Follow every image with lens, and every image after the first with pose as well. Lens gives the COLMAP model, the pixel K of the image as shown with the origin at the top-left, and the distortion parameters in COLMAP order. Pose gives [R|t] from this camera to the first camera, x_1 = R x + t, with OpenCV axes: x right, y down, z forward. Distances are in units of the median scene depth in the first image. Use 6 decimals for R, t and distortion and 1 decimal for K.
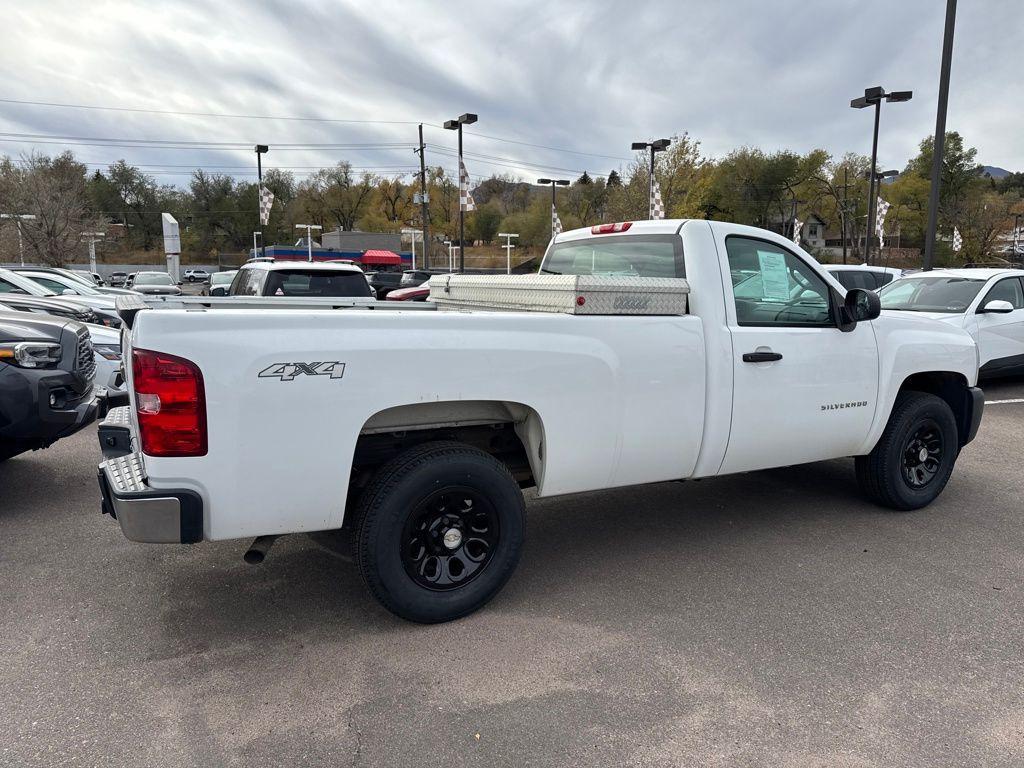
lens RADIAL K [[716.0, 0, 516.1], [0, 716.0, 387.6], [0, 0, 1]] dist [0.053355, -0.058497]
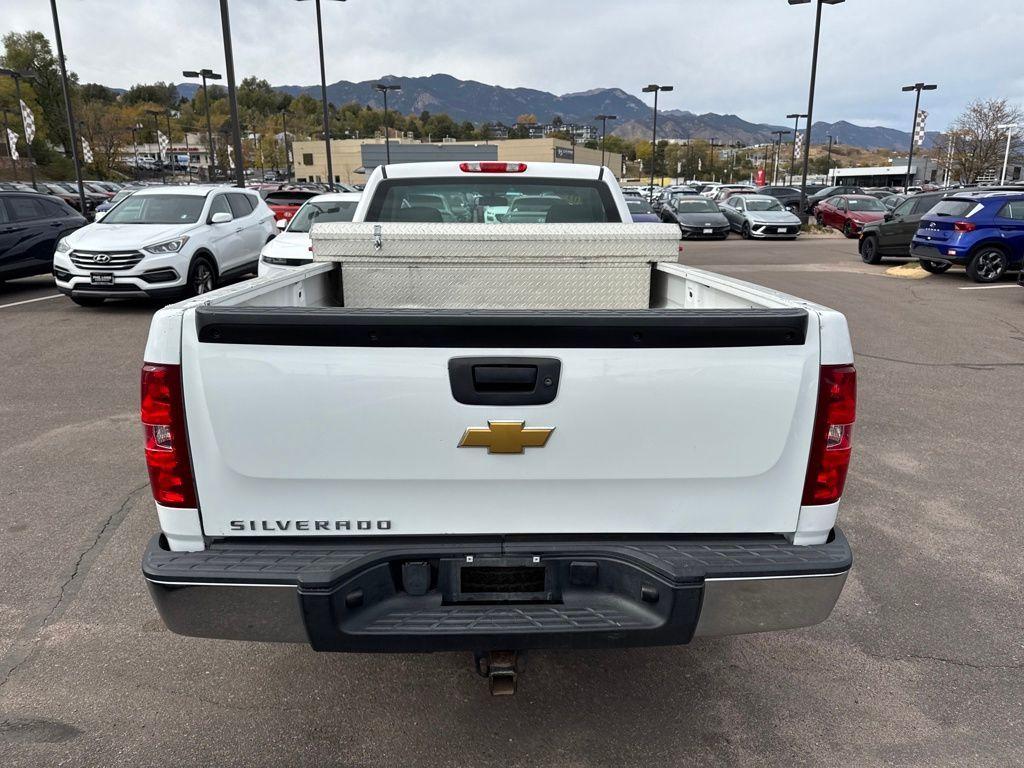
lens RADIAL K [[716.0, 0, 510.8], [0, 716.0, 381.7], [0, 0, 1]] dist [0.053355, -0.058497]
pose [[0.461629, -0.229978, 0.856743, -0.692059], [0.134606, 0.972785, 0.188600, -0.116208], [-0.876801, 0.028259, 0.480022, 0.504862]]
